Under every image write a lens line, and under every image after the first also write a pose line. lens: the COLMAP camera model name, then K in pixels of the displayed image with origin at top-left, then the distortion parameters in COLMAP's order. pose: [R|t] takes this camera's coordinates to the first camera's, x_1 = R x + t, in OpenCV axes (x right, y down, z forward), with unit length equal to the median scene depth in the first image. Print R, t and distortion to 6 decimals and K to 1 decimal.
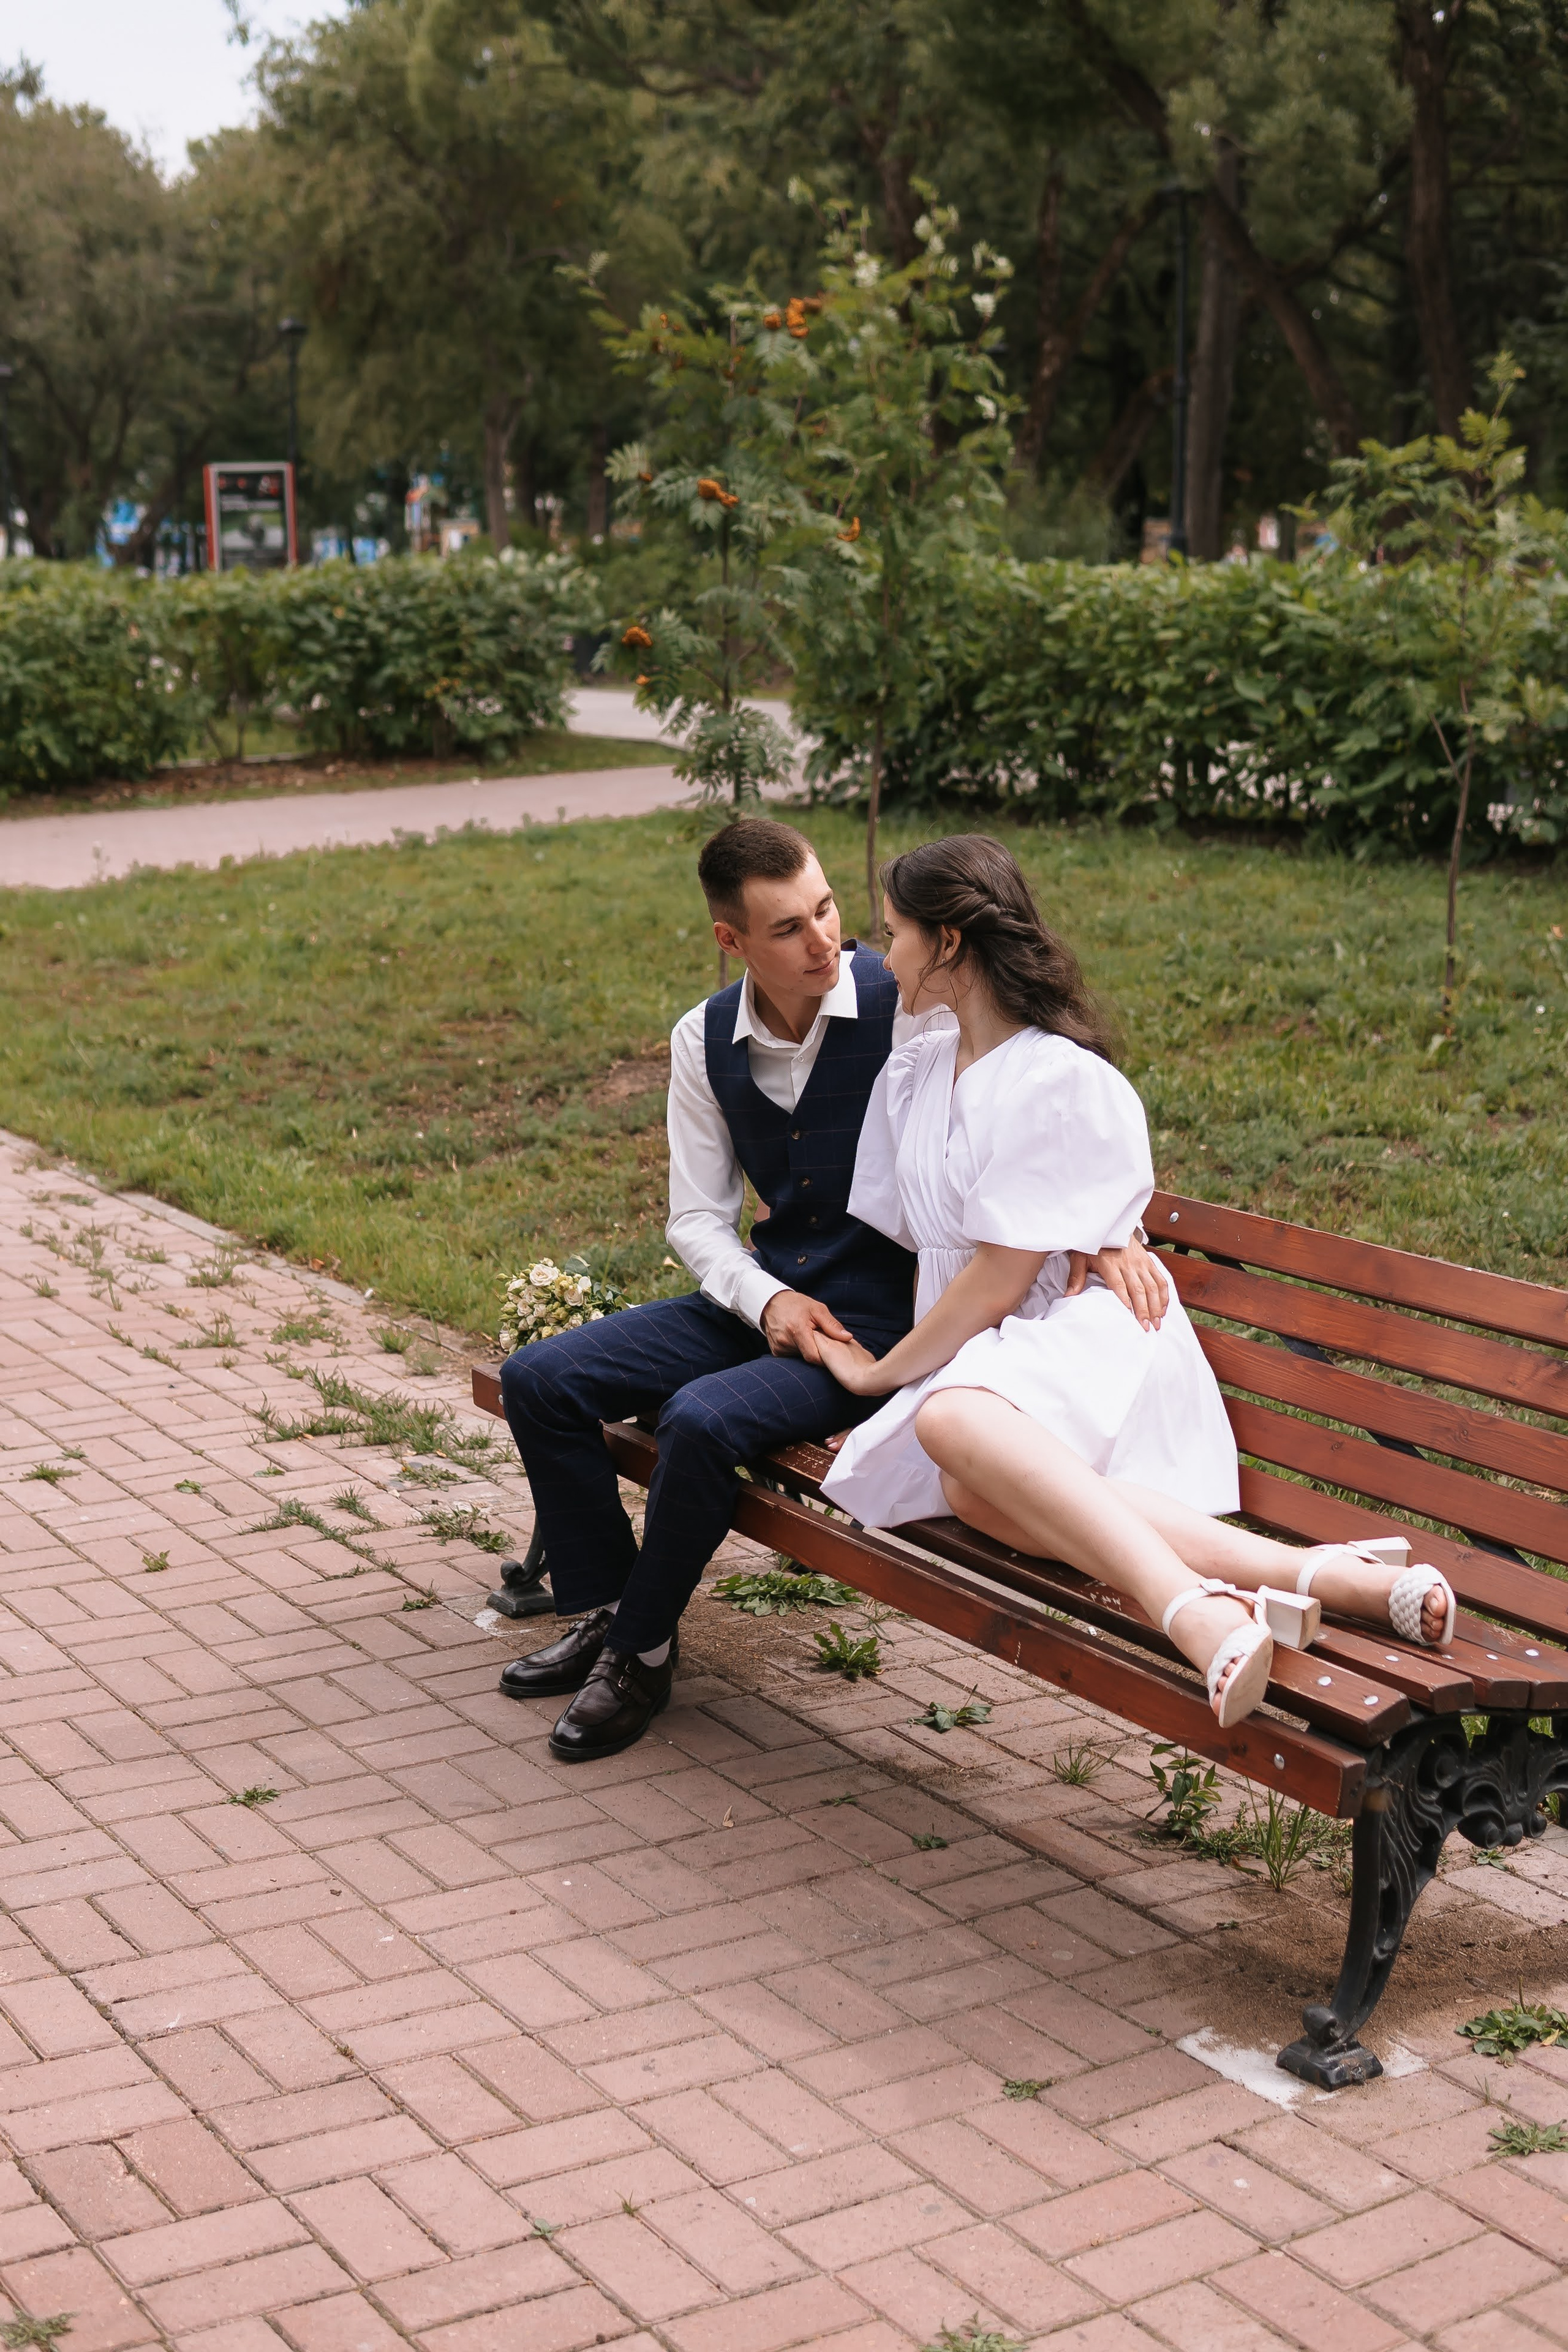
lens RADIAL K [[3097.6, 0, 786.1], [0, 3097.6, 1174.0], [0, 0, 1]] dist [-0.089196, -0.115013]
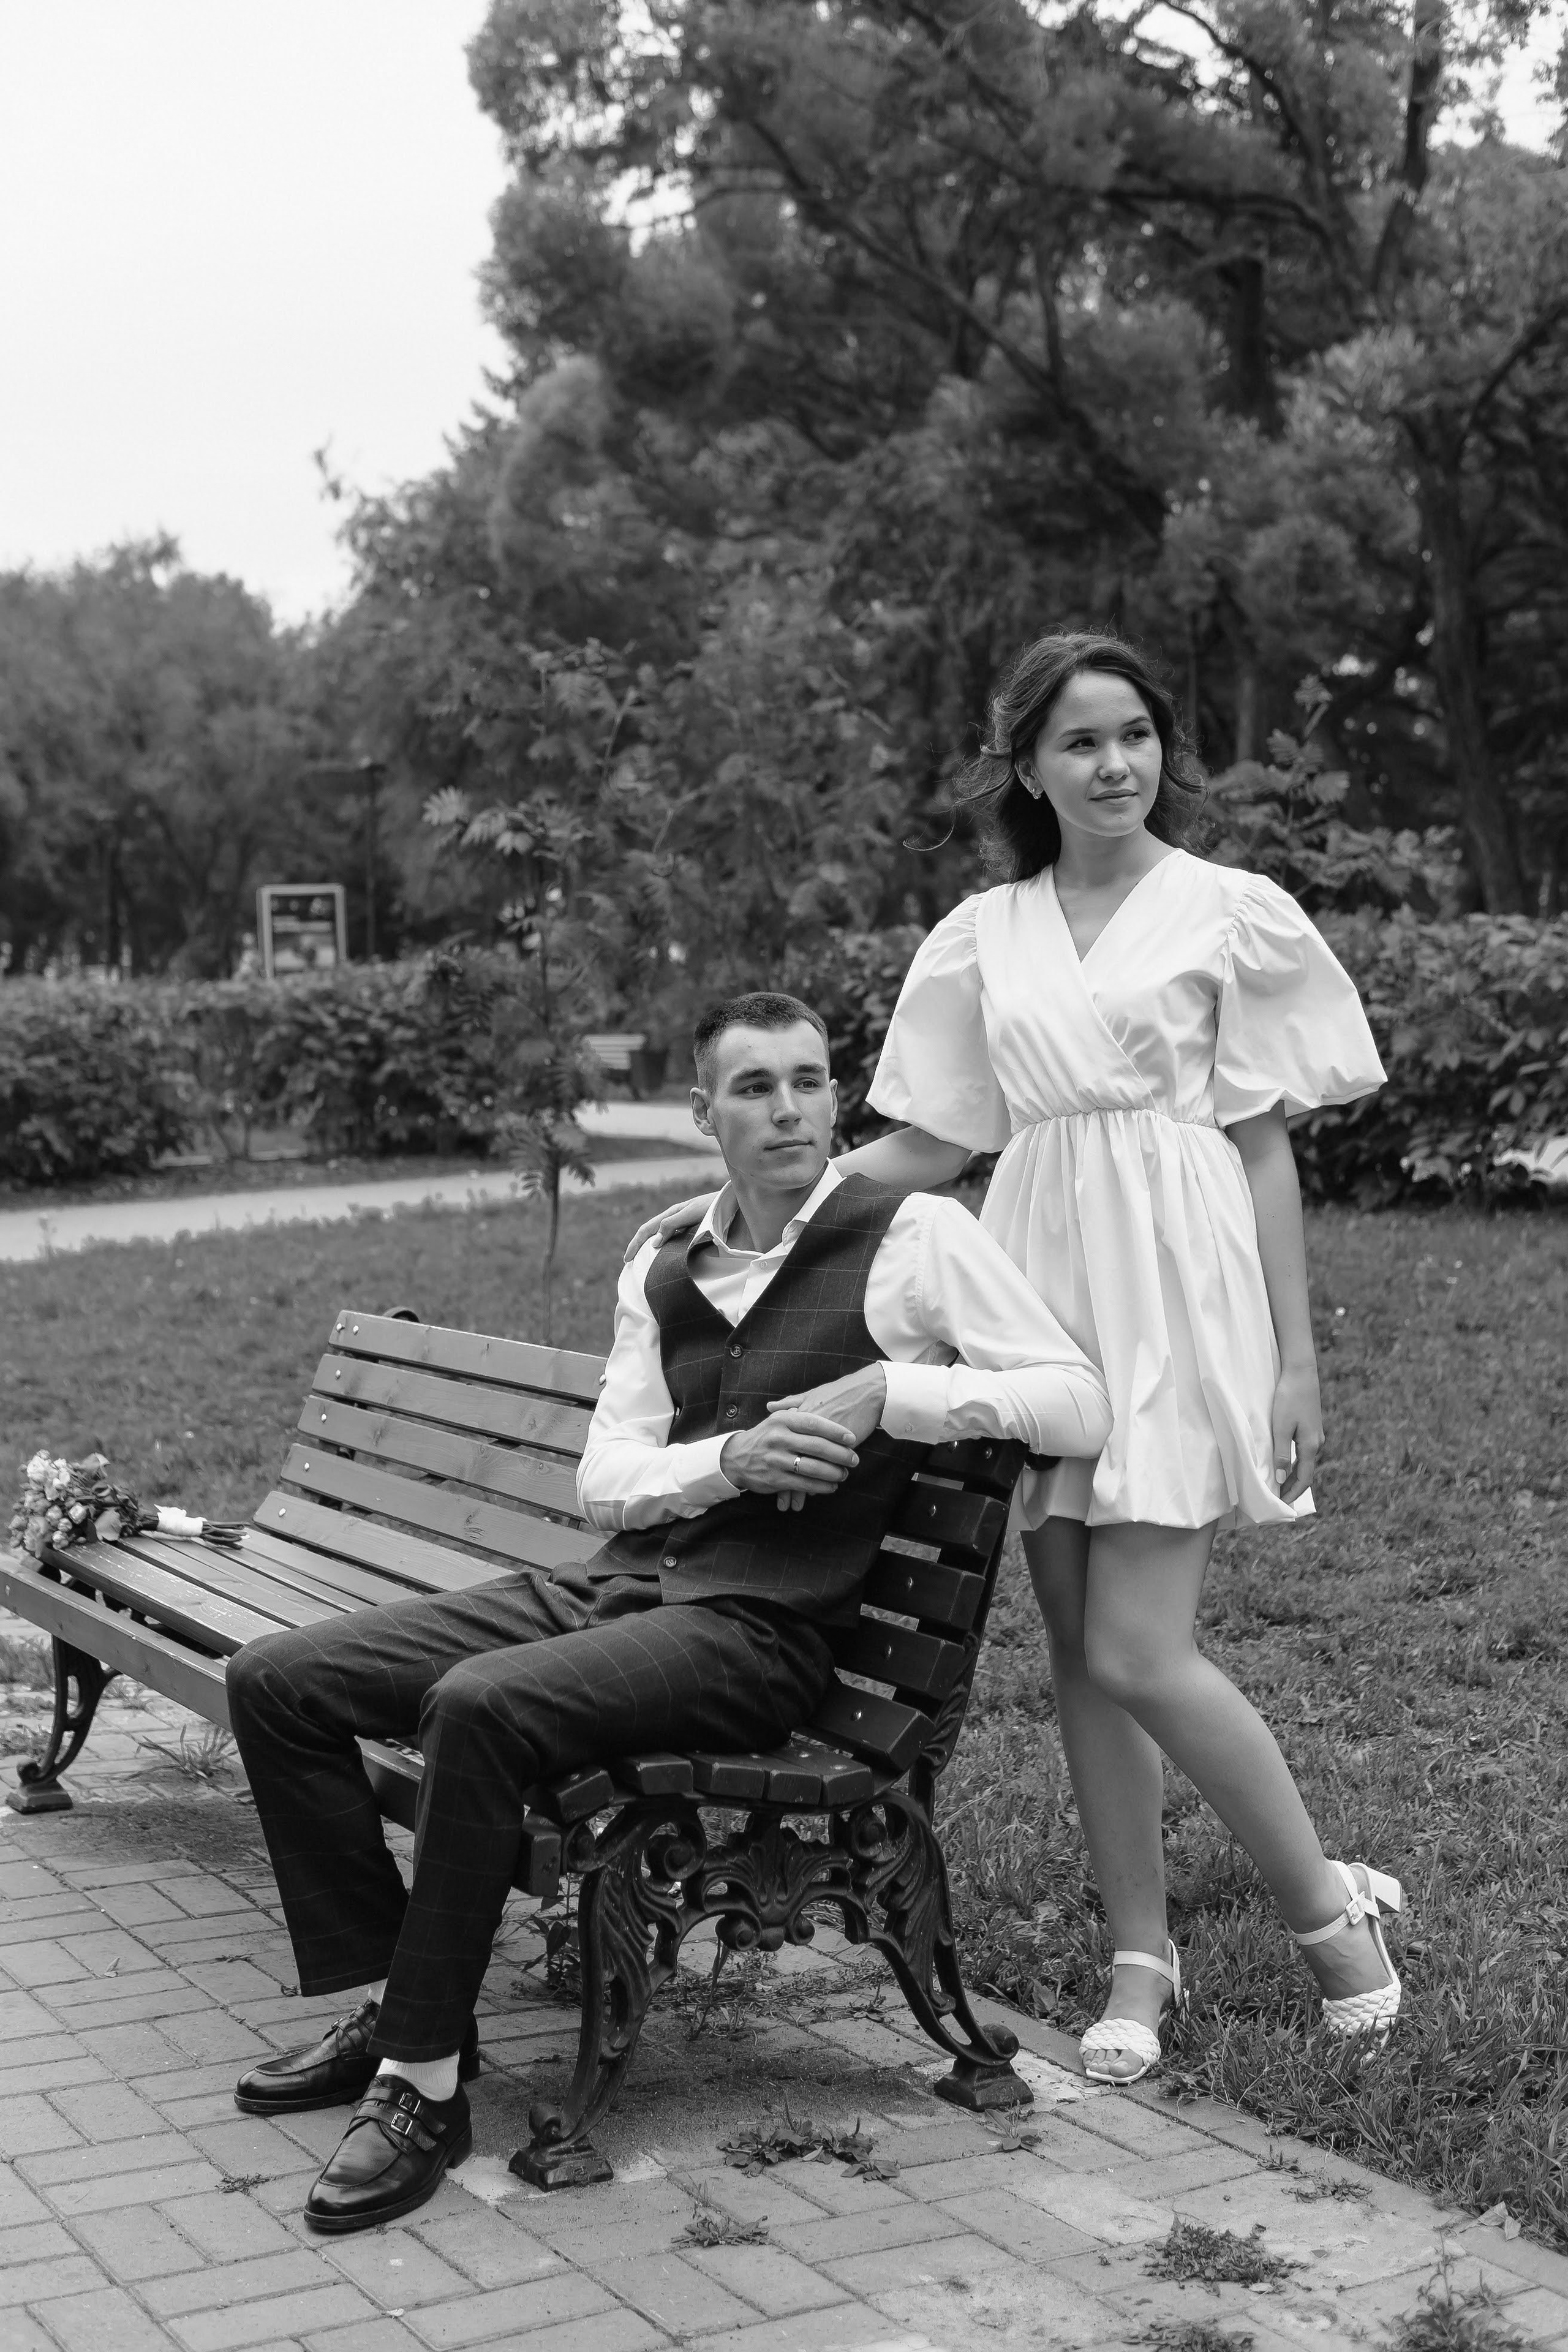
lens RADIAL K [[3097.6, 0, 786.1], [0, 3097.6, 1174.0], [0, 0, 1]] dist [-0.089196, -0.115013]
pose [[0.998834, -0.012845, -0.046526, 0.120283], [0.006027, 0.989586, -0.143814, 0.048072], [0.047889, 0.143366, 0.988510, 0.000201]]
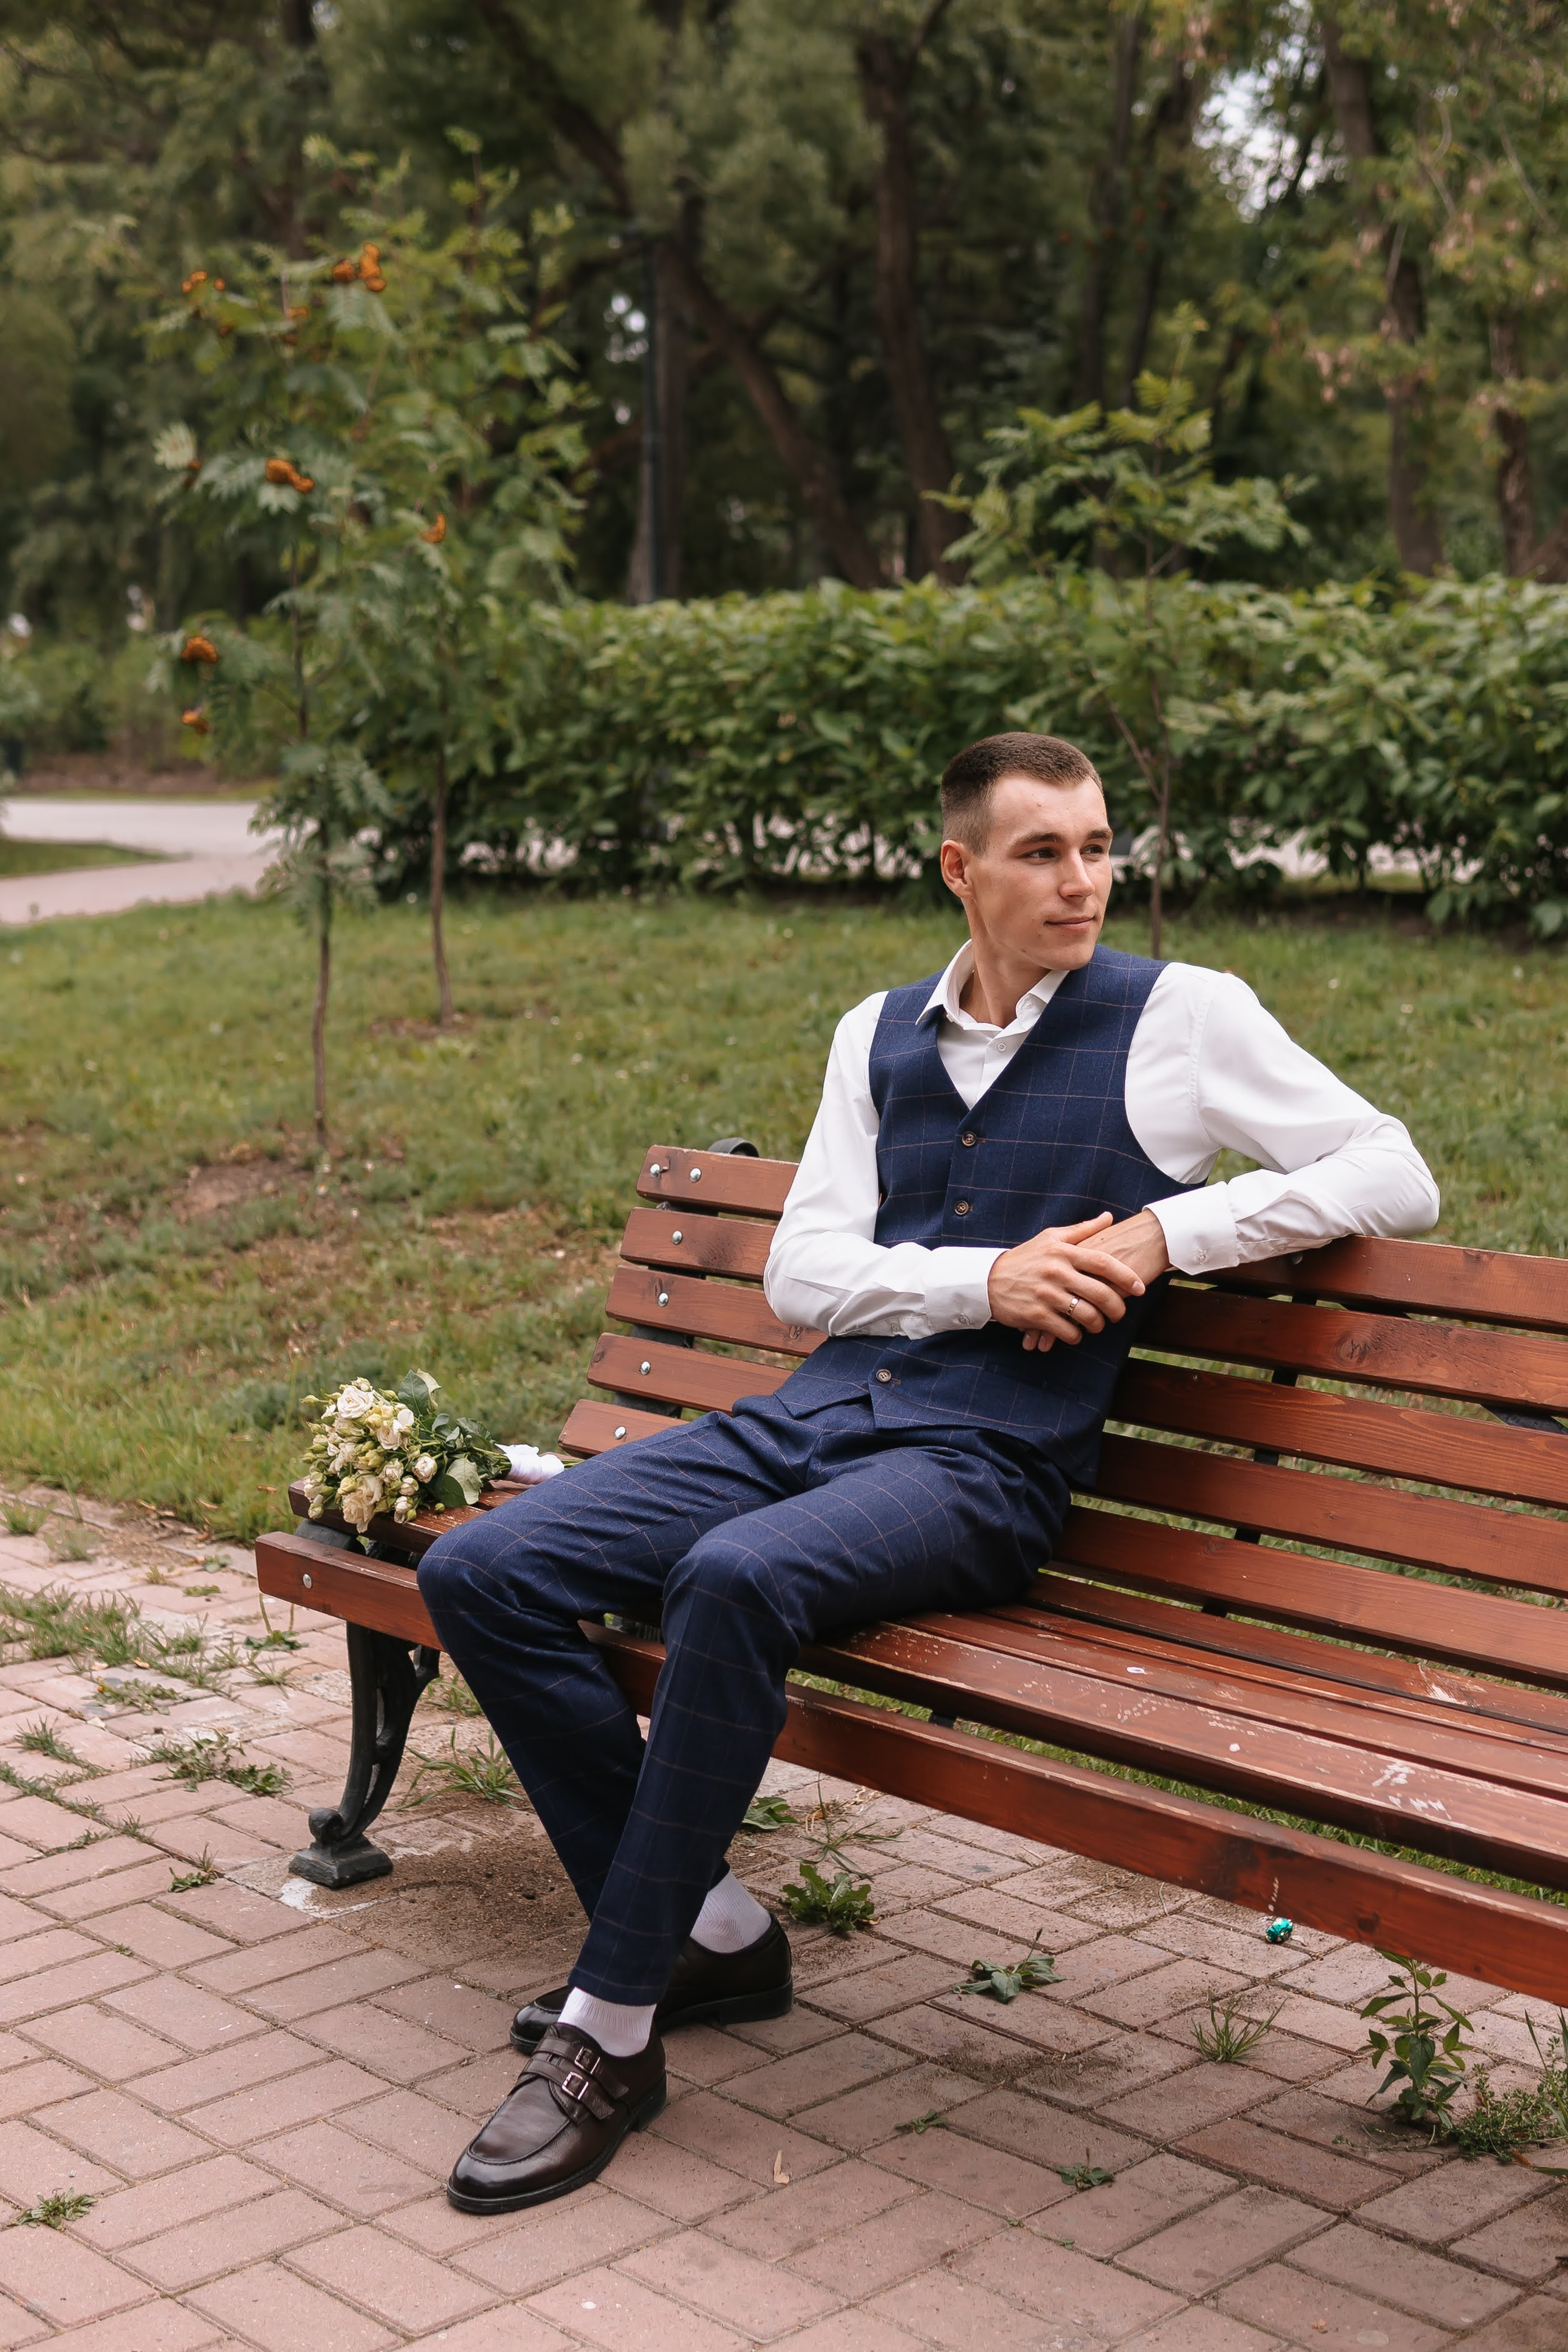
lens RADIAL K [[3246.6, 0, 786.0], [0, 3246.6, 1201.9], [0, 0, 1]] dist [-0.085580, -0.118537]
pose [[0.981844, -0.053756, 0.181911, -0.065487], [0.060163, 0.997741, -0.029882, 0.008777], [-0.179894, 0.040284, 0.982861, 0.144701]]
